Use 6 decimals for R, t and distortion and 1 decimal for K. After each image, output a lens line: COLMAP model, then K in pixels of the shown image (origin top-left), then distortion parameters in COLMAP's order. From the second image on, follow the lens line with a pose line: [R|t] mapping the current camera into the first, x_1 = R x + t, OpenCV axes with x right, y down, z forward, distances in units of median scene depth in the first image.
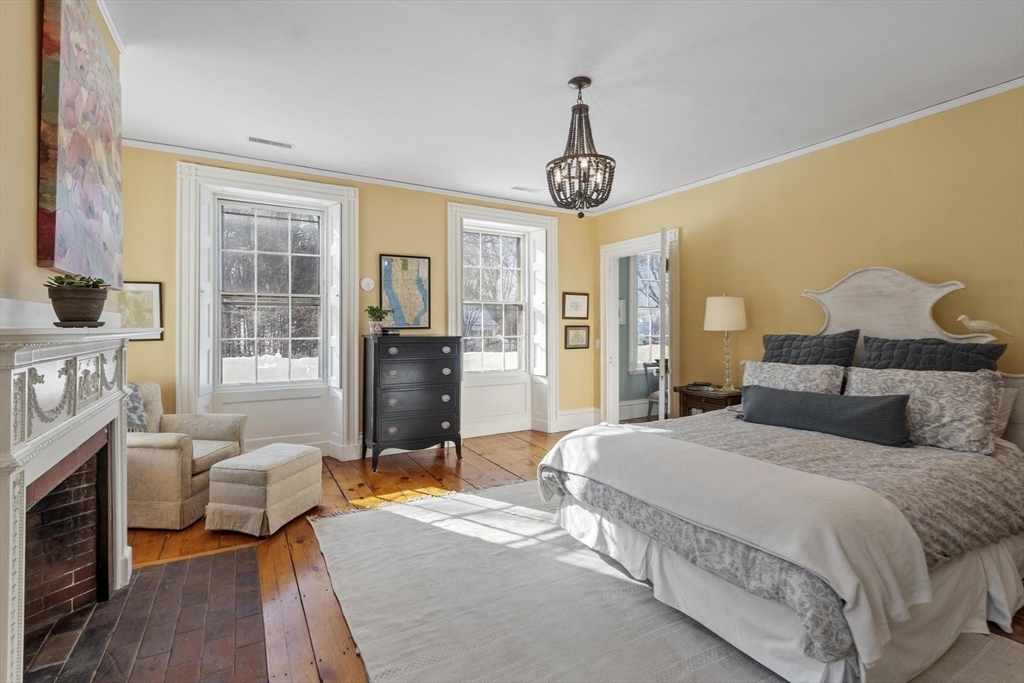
lens RADIAL K [[461.3, 0, 511.3], [0, 461.3, 320.1], [0, 0, 1]] dist [0.001117, -0.000060]
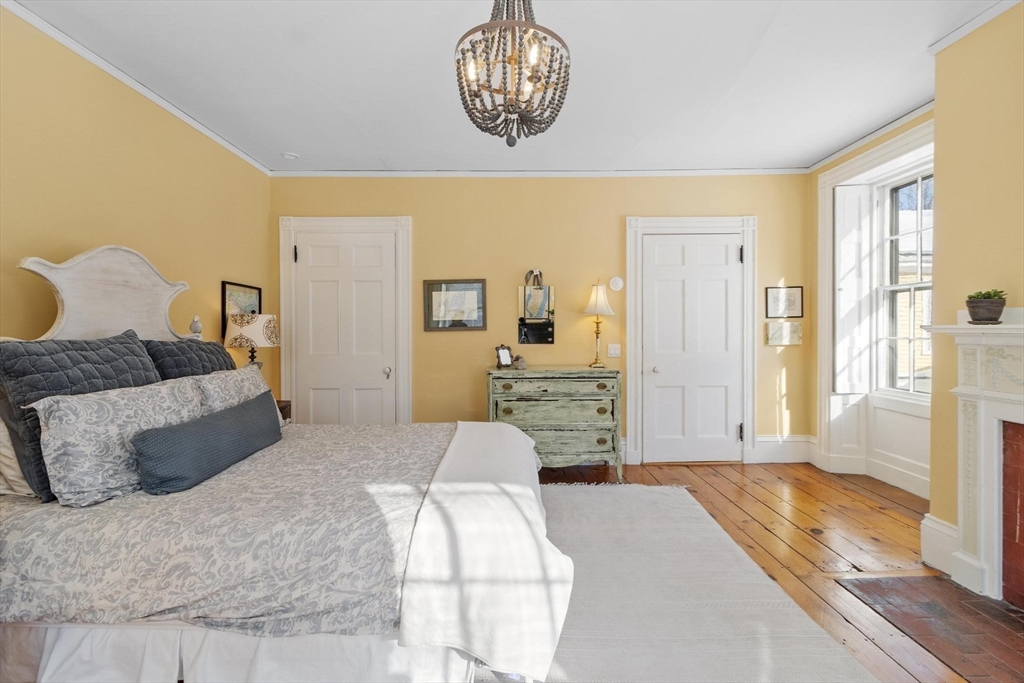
lens RADIAL K [[451.2, 0, 510.5], [0, 451.2, 334.7], [0, 0, 1]] dist [0.007848, 0.000045]
pose [[-0.865244, -0.003204, 0.501341, -0.104167], [-0.005471, 0.999980, -0.003050, 0.021130], [-0.501321, -0.005382, -0.865245, 1.055886]]
